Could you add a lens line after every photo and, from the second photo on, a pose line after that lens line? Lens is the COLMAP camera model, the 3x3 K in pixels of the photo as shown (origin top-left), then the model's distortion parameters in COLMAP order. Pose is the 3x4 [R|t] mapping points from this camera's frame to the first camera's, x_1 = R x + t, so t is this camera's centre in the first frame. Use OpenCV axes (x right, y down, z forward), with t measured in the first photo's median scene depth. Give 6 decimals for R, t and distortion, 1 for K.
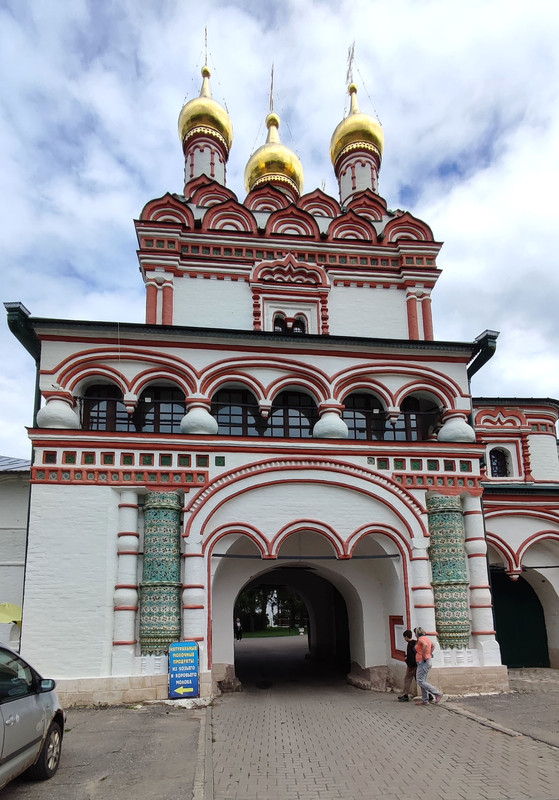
lens RADIAL K [[473.8, 0, 275.2], [0, 473.8, 548.8], [0, 0, 1]] dist [0.000404, -0.002001]
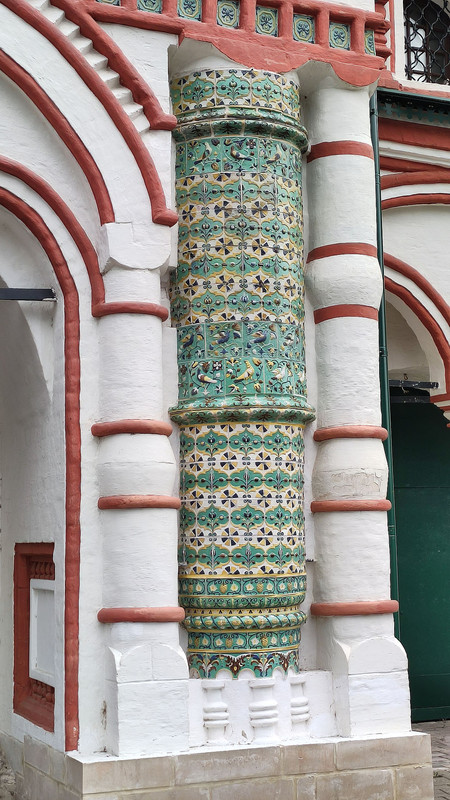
lens RADIAL K [[1253.1, 0, 225.0], [0, 1253.1, 400.0], [0, 0, 1]] dist [0.019734, 0.018095]
pose [[0.951330, 0.042810, 0.305185, 0.152755], [-0.052362, 0.998359, 0.023181, 0.049728], [-0.303691, -0.038033, 0.952011, 0.360829]]
